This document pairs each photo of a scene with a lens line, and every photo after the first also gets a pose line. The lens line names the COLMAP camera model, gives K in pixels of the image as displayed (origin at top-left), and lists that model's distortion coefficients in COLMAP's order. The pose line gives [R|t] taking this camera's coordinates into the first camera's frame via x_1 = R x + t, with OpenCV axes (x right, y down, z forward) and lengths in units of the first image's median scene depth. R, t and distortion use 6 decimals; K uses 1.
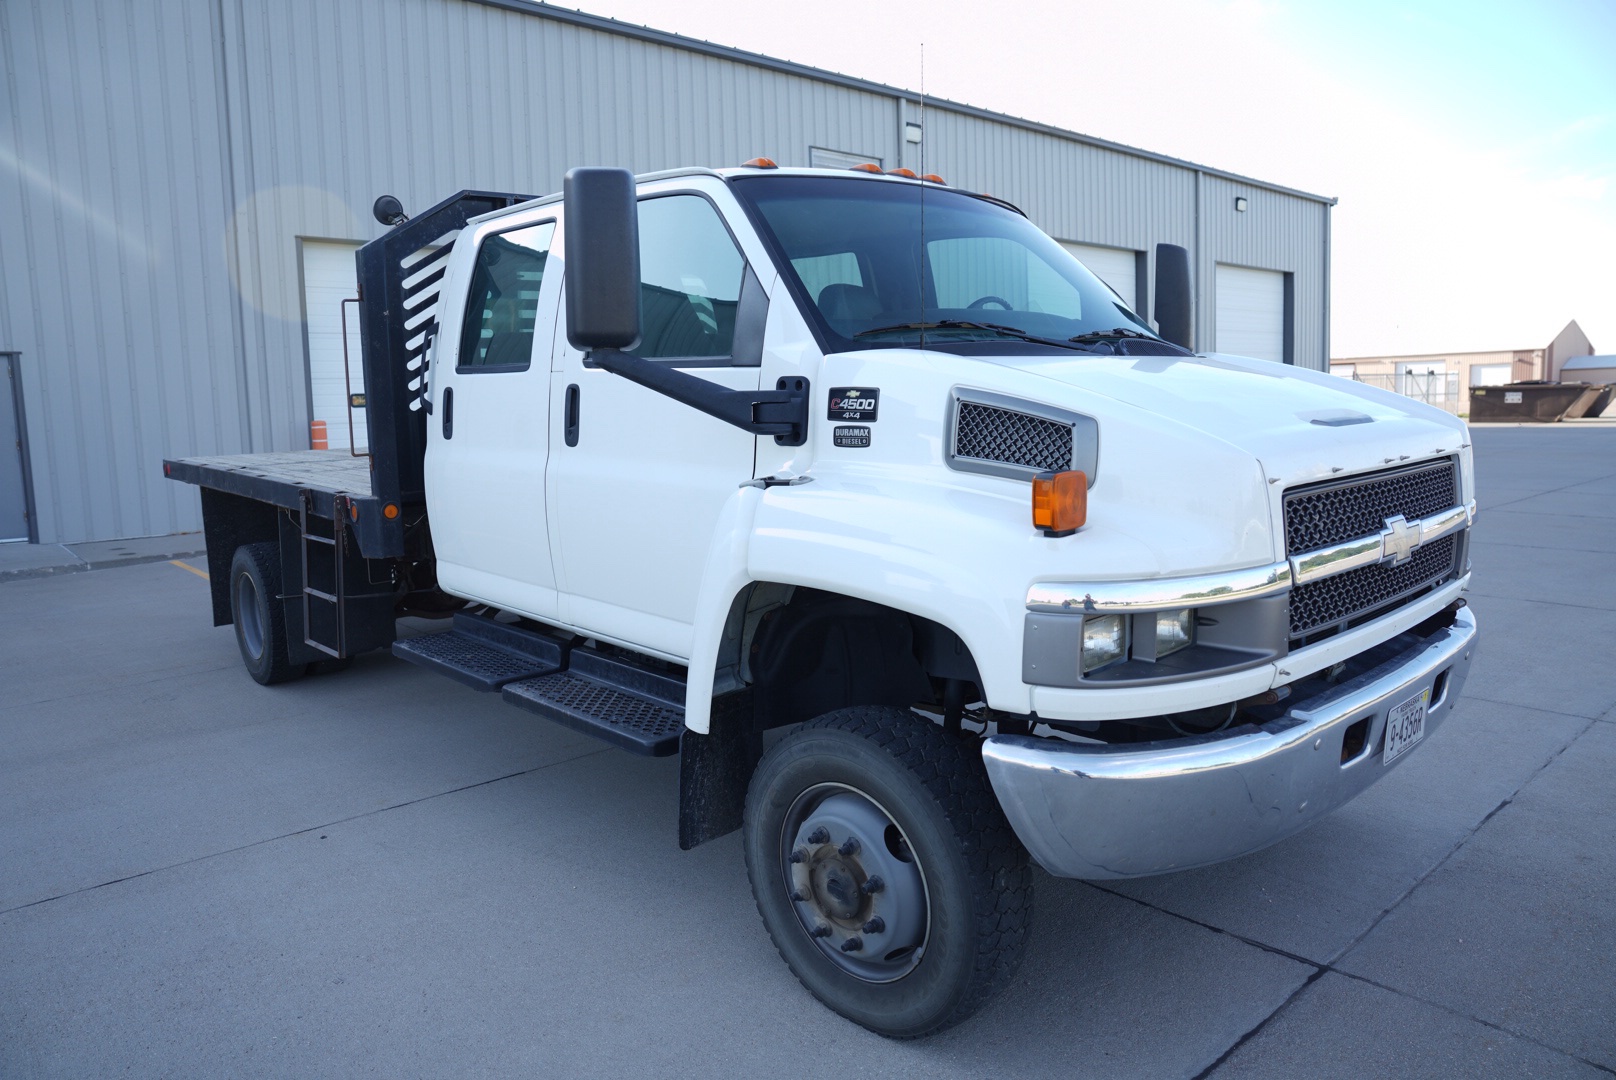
lens RADIAL K [[1073.4, 0, 807.2], [0, 1073.4, 536.4], [0, 0, 1]] dist [-0.093841, 0.079428]
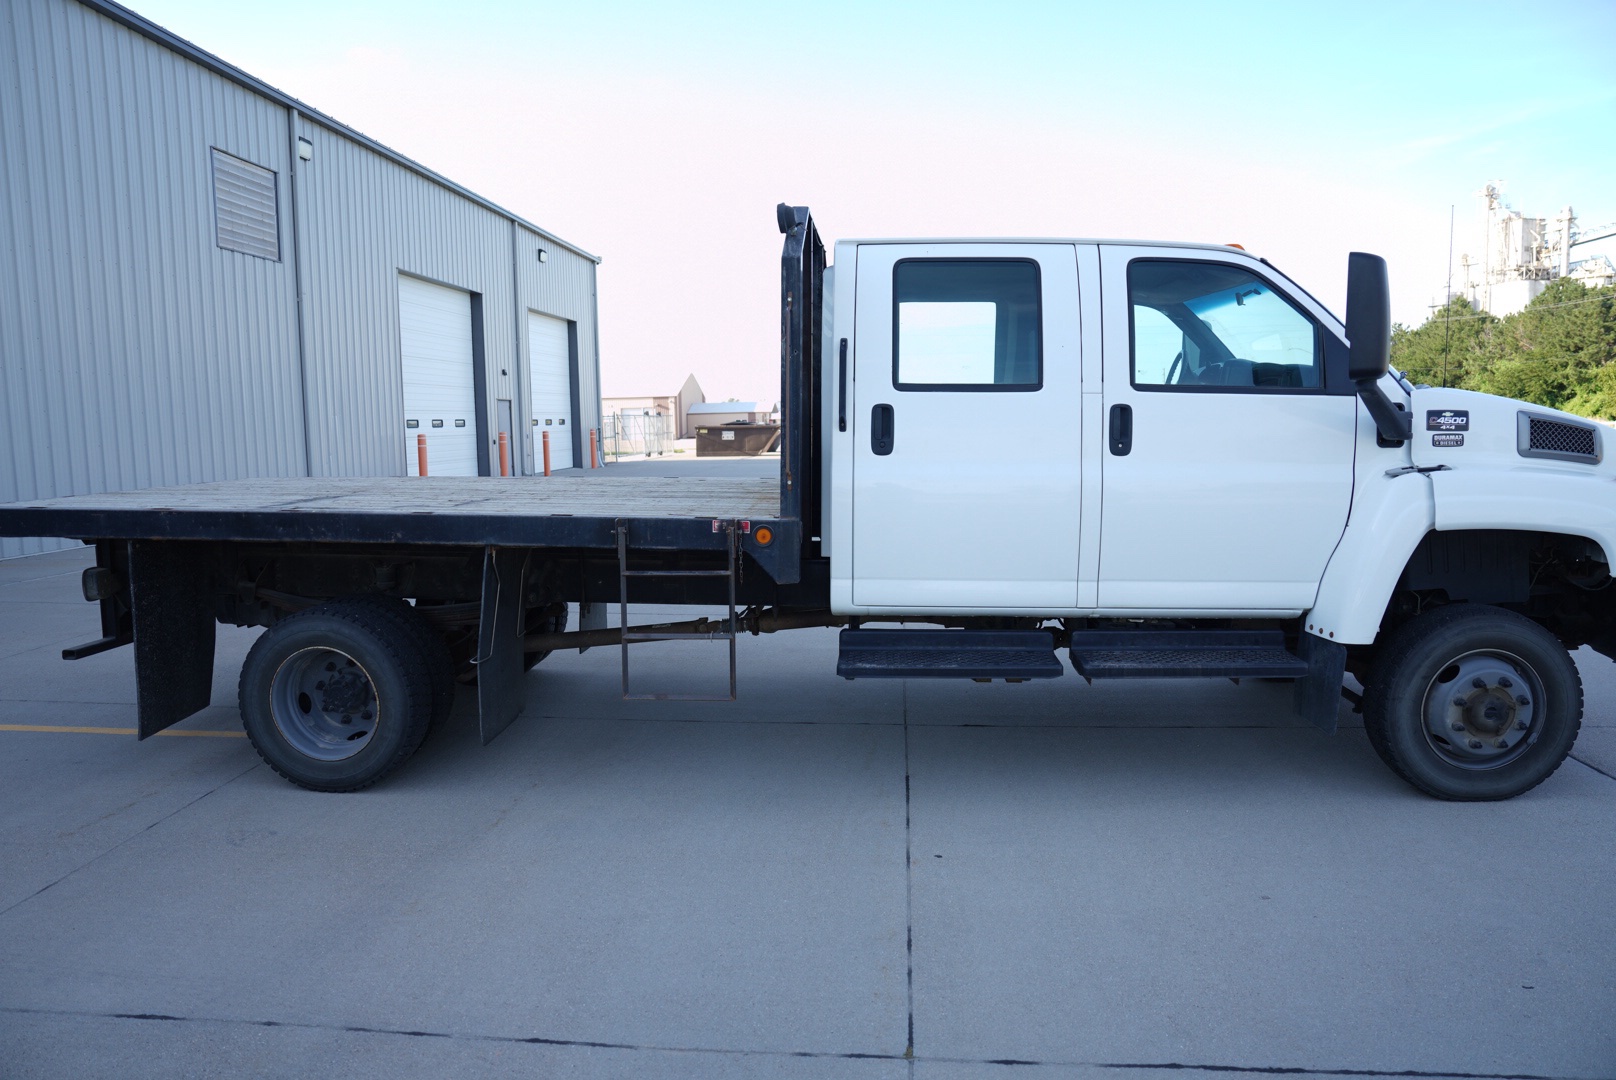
lens RADIAL K [[1073.4, 0, 807.2], [0, 1073.4, 536.4], [0, 0, 1]] dist [-0.093841, 0.079428]
pose [[0.746940, -0.059491, 0.662224, -1.031517], [0.085210, 0.996341, -0.006603, -0.011449], [-0.659408, 0.061360, 0.749277, 0.266861]]
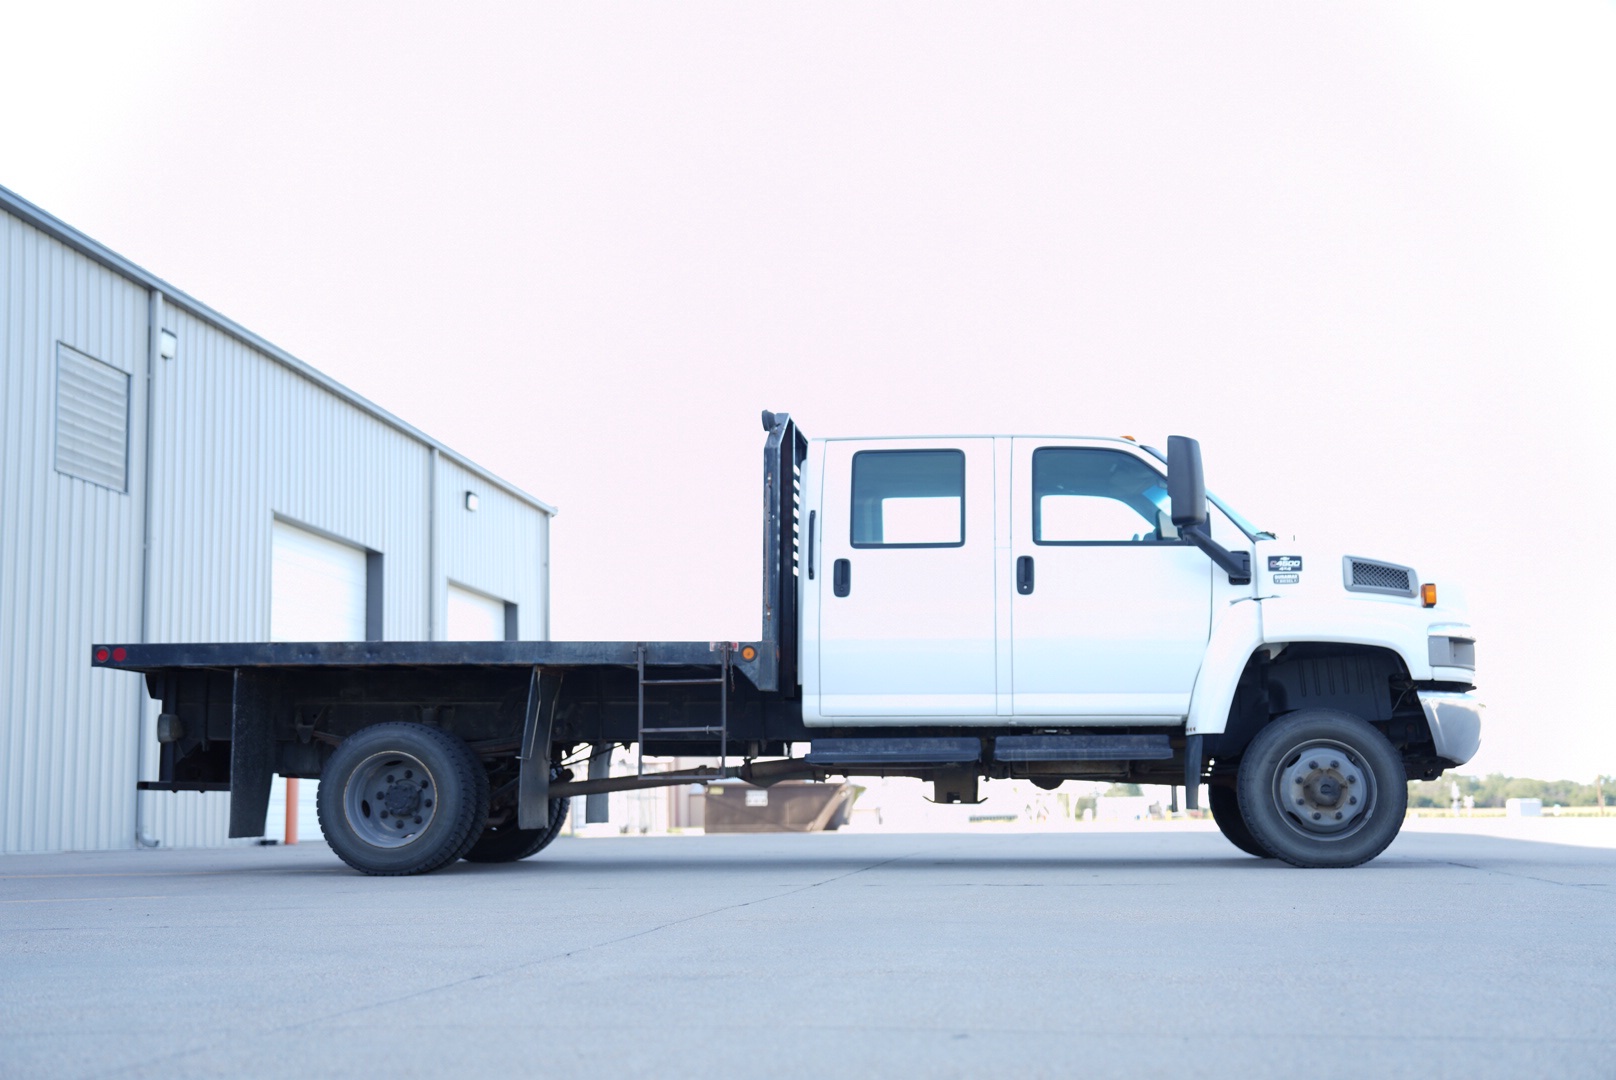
lens RADIAL K [[1926.7, 0, 798.9], [0, 1926.7, 574.8], [0, 0, 1]] dist [0.164786, 0.012002]
pose [[0.781914, 0.088610, 0.617057, -1.775620], [0.075222, 0.969202, -0.234498, 0.418658], [-0.618831, 0.229773, 0.751167, -0.735232]]
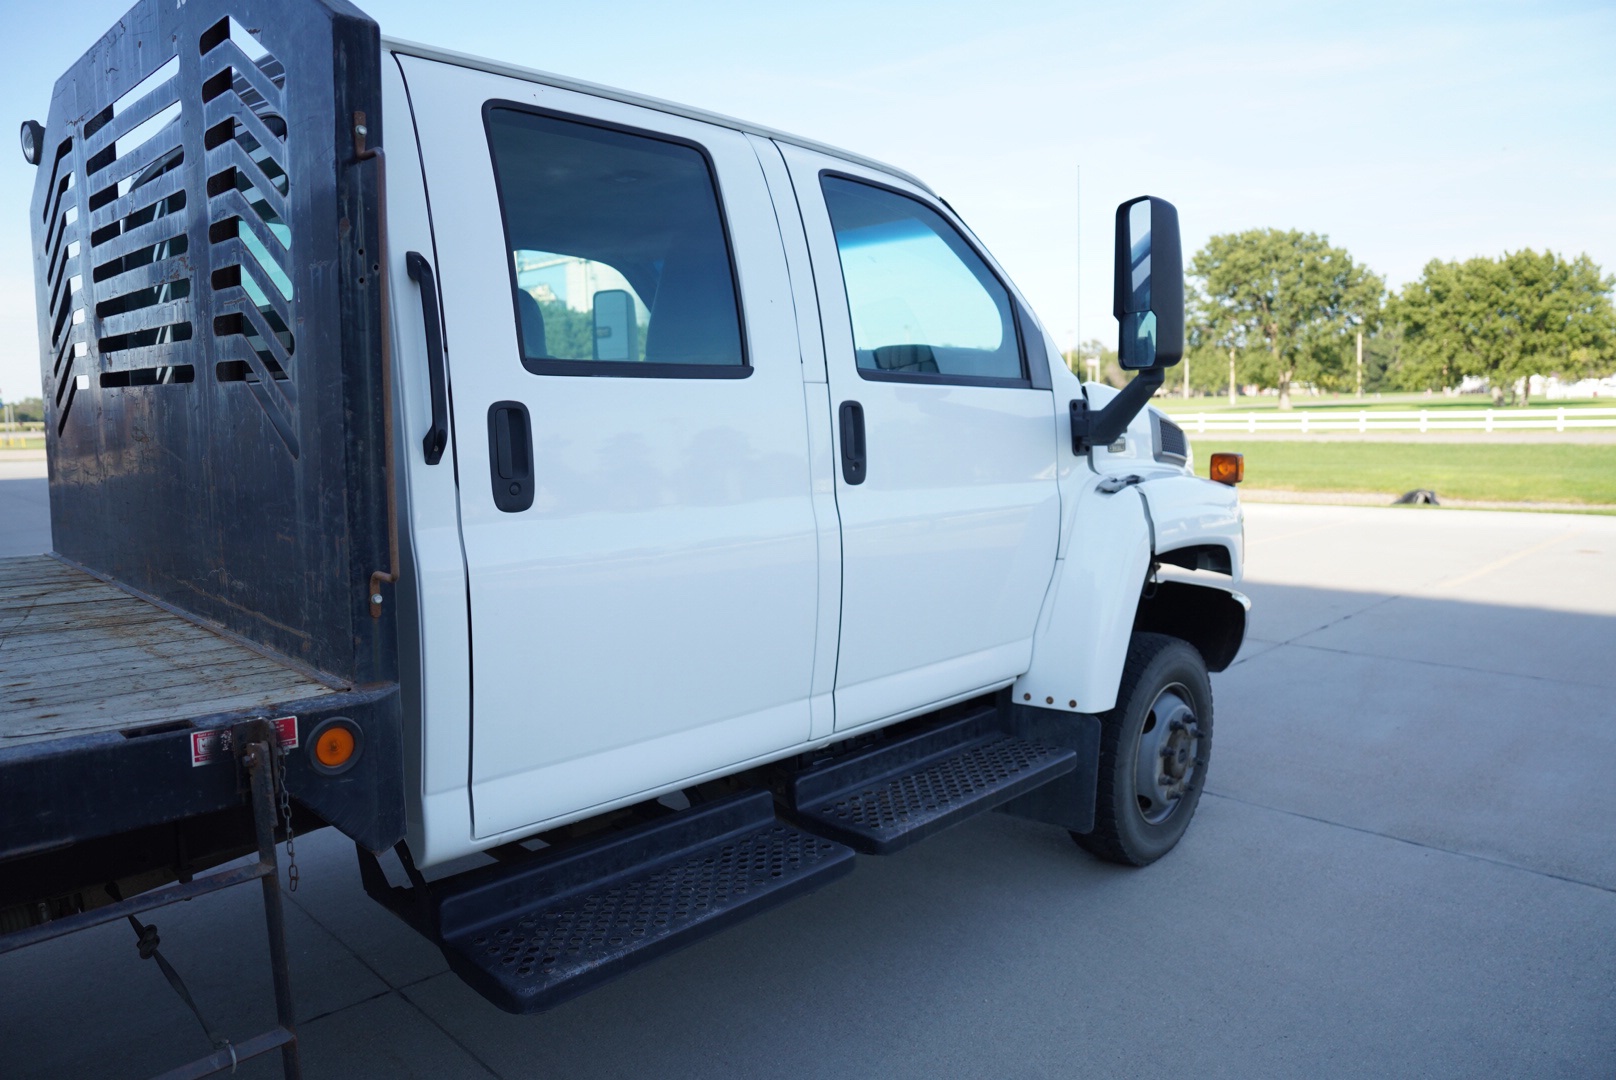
lens RADIAL K [[1108.7, 0, 808.0], [0, 1108.7, 540.0], [0, 0, 1]] dist [-0.096653, 0.073749]
pose [[-0.034130, -0.093239, 0.995059, -0.796630], [0.153359, 0.983358, 0.097403, -0.100676], [-0.987581, 0.155926, -0.019263, 0.841028]]
